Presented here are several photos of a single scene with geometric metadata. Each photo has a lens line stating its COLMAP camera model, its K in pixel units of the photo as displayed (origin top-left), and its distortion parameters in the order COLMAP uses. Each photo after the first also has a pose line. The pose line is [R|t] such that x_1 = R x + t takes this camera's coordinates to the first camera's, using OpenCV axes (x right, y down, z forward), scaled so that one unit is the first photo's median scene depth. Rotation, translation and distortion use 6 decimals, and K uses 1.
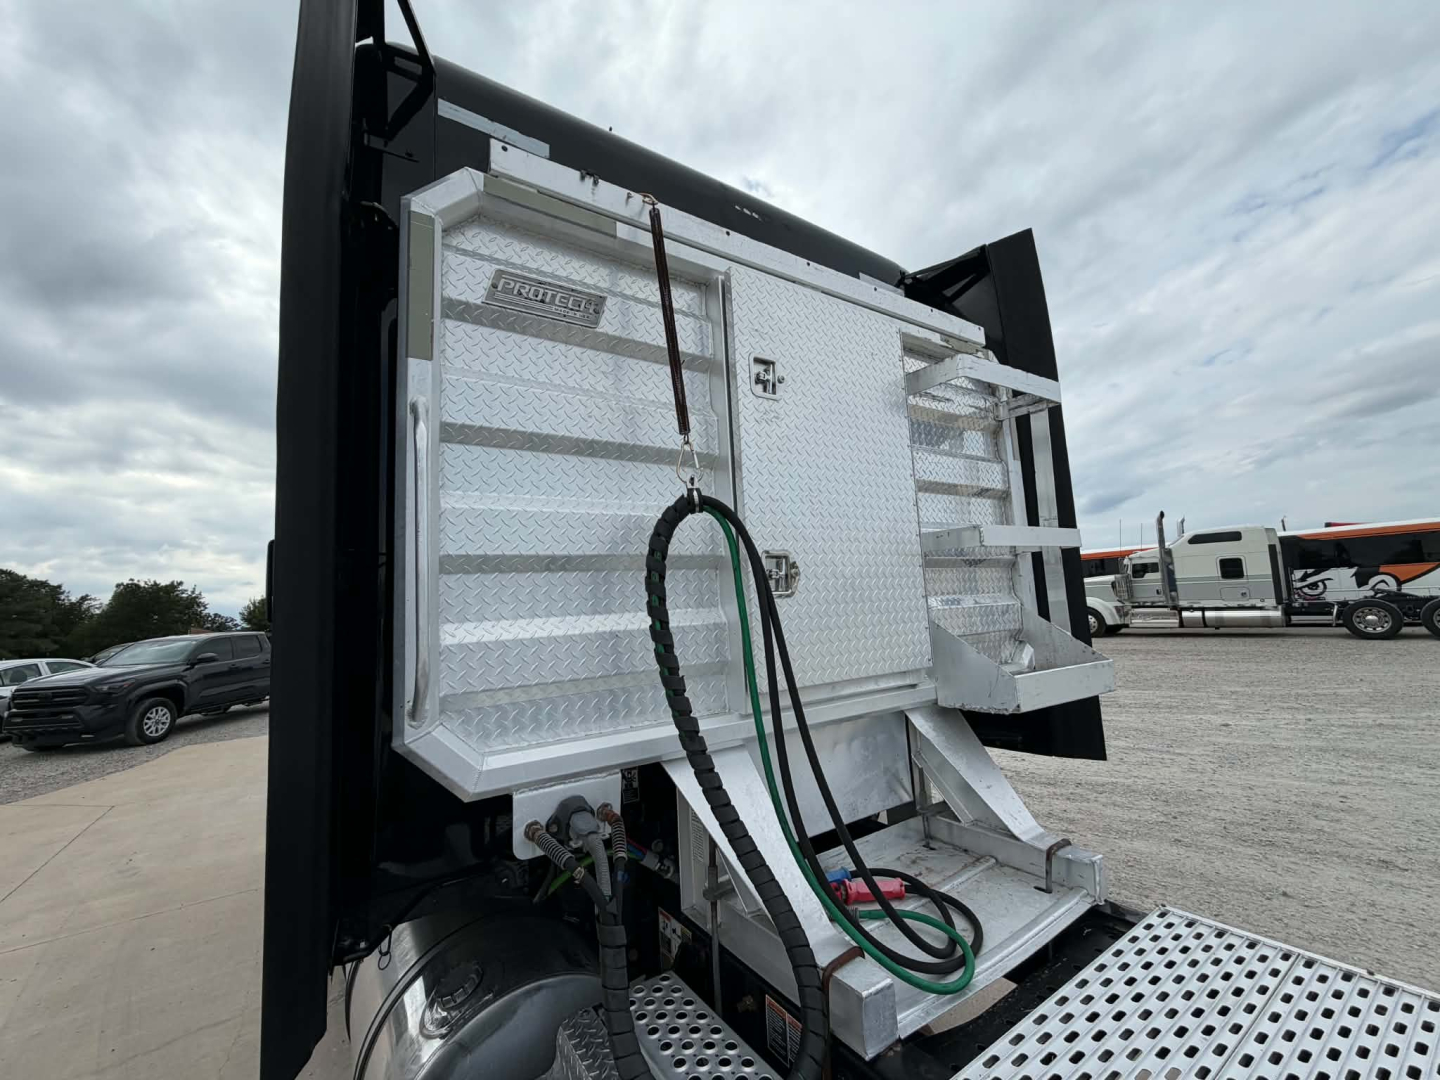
lens RADIAL K [[565.3, 0, 715.6], [0, 565.3, 535.0], [0, 0, 1]] dist [0.001151, -0.000156]
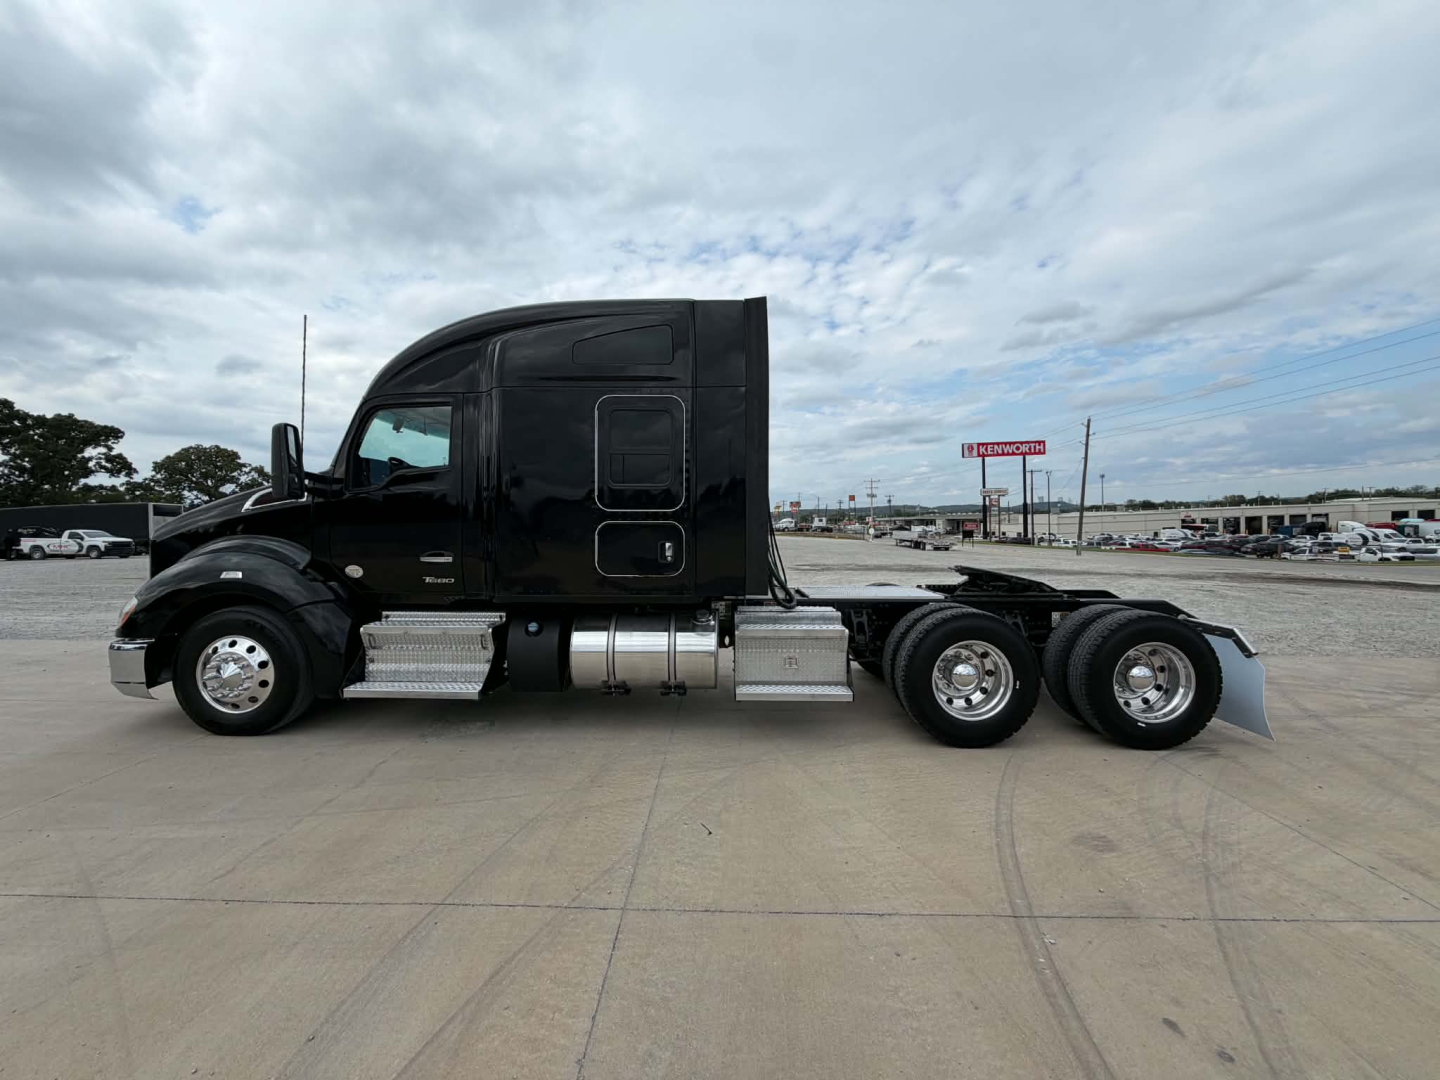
lens RADIAL K [[570.3, 0, 705.8], [0, 570.3, 536.4], [0, 0, 1]] dist [0.003284, 0.000309]
pose [[0.572566, 0.047873, 0.818460, -2.883752], [-0.138865, 0.989533, 0.039265, 0.151862], [-0.808013, -0.136137, 0.573220, -0.844530]]
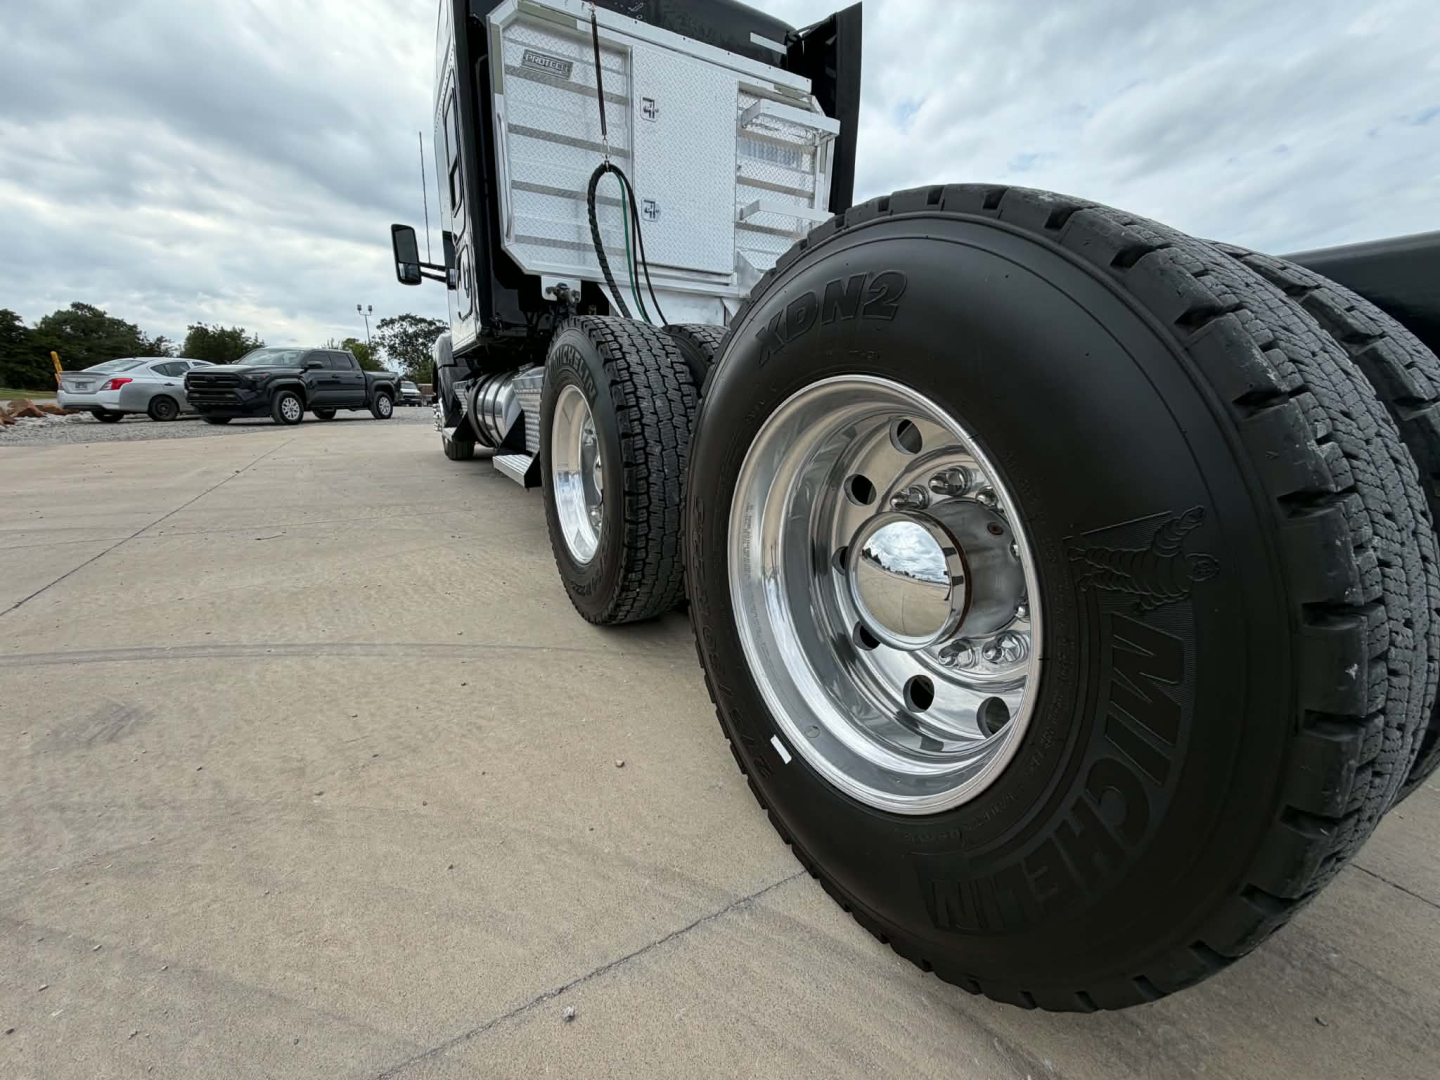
lens RADIAL K [[574.7, 0, 720.0], [0, 574.7, 540.0], [0, 0, 1]] dist [0.000010, -0.000359]
pose [[0.994288, 0.089003, -0.058903, 0.632593], [-0.061766, 0.929930, 0.362512, 0.439549], [0.087040, -0.356803, 0.930116, -1.603407]]
